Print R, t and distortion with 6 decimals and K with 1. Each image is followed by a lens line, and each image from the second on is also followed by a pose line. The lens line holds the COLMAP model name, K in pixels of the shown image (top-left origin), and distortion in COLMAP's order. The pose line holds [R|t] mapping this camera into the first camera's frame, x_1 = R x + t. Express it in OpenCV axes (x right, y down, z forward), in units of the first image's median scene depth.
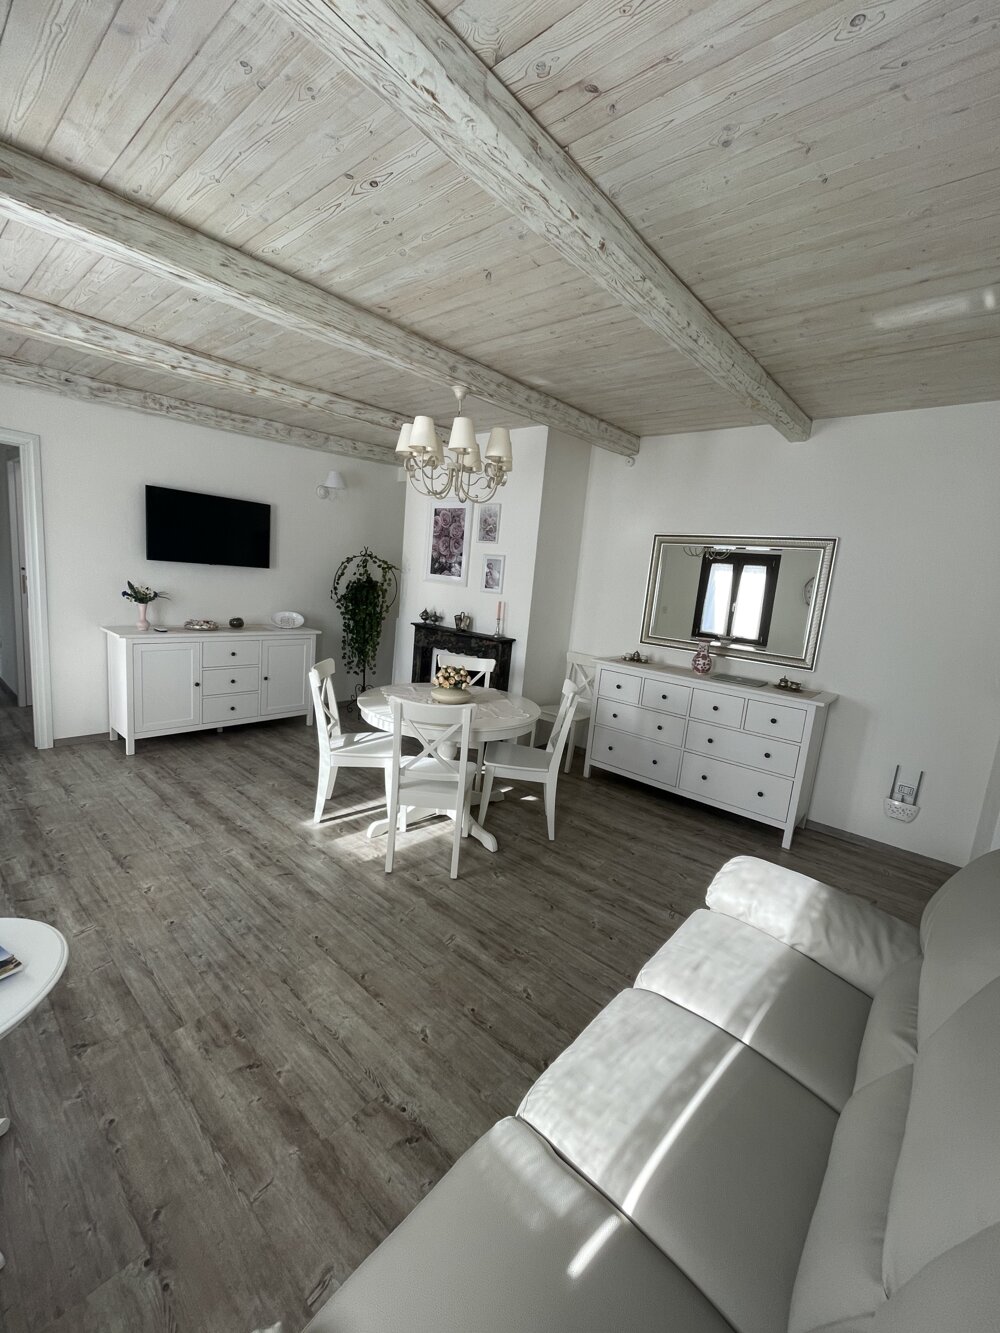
lens RADIAL K [[535.6, 0, 498.7], [0, 535.6, 661.6], [0, 0, 1]] dist [-0.008586, 0.000793]
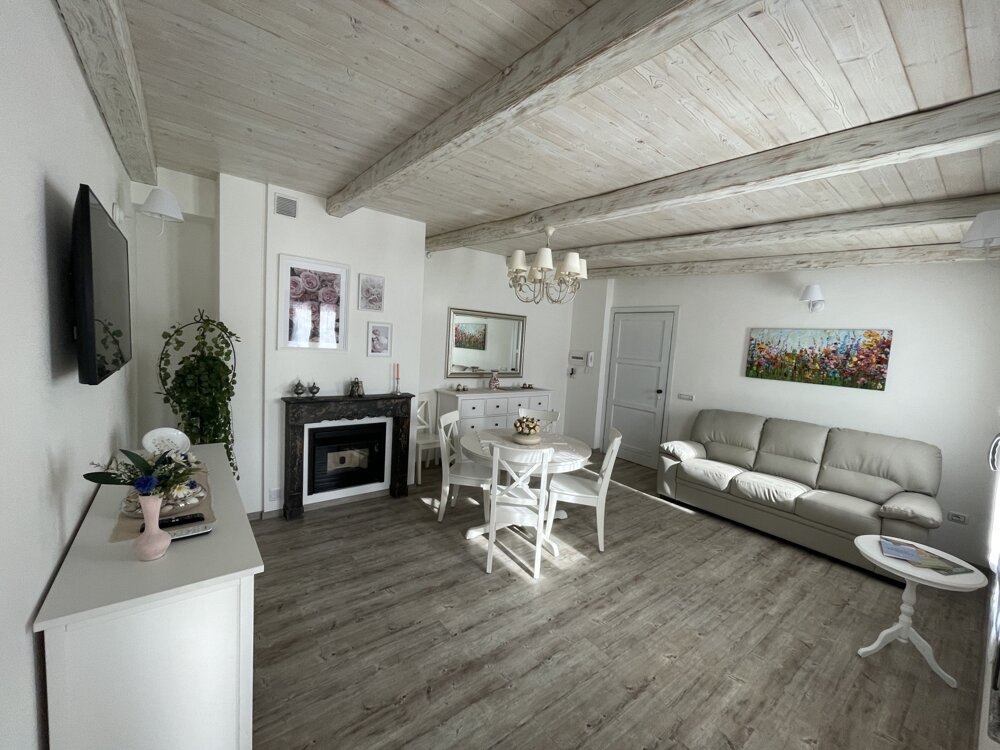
lens RADIAL K [[405.3, 0, 494.5], [0, 405.3, 373.8], [0, 0, 1]] dist [-0.007480, 0.002678]
pose [[0.207386, -0.159761, 0.965126, -1.040045], [0.109533, 0.984163, 0.139376, -0.245941], [-0.972108, 0.076809, 0.221600, 0.785927]]
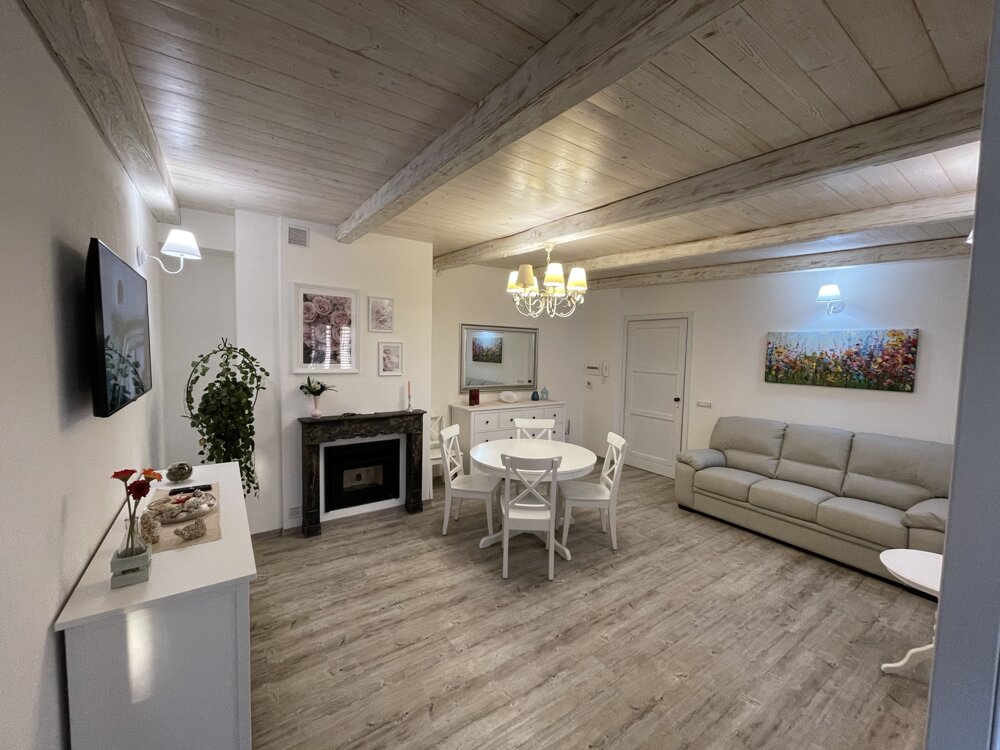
lens RADIAL K [[405.3, 0, 494.5], [0, 405.3, 373.8], [0, 0, 1]] dist [-0.007480, 0.002678]
pose [[0.262184, -0.141332, 0.954612, -1.039453], [0.151312, 0.983002, 0.103978, -0.250309], [-0.953081, 0.117184, 0.279112, 0.737729]]
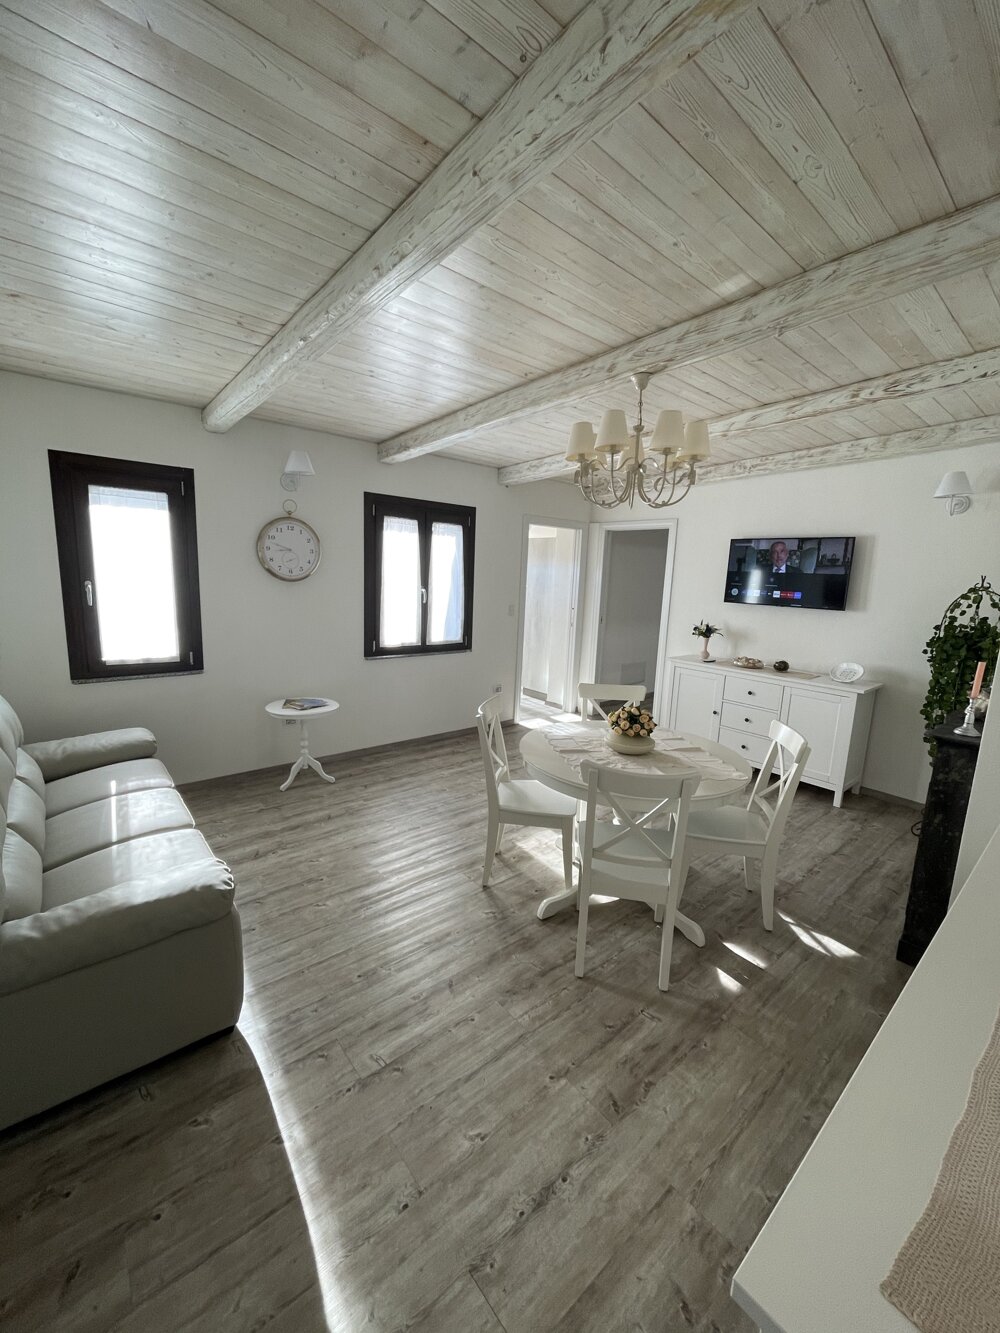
lens RADIAL K [[535.6, 0, 498.7], [0, 535.6, 661.6], [0, 0, 1]] dist [-0.008586, 0.000793]
pose [[-0.150799, 0.068283, -0.986203, 0.698003], [-0.206317, 0.973469, 0.098949, -0.092149], [0.966795, 0.218391, -0.132711, 0.838176]]
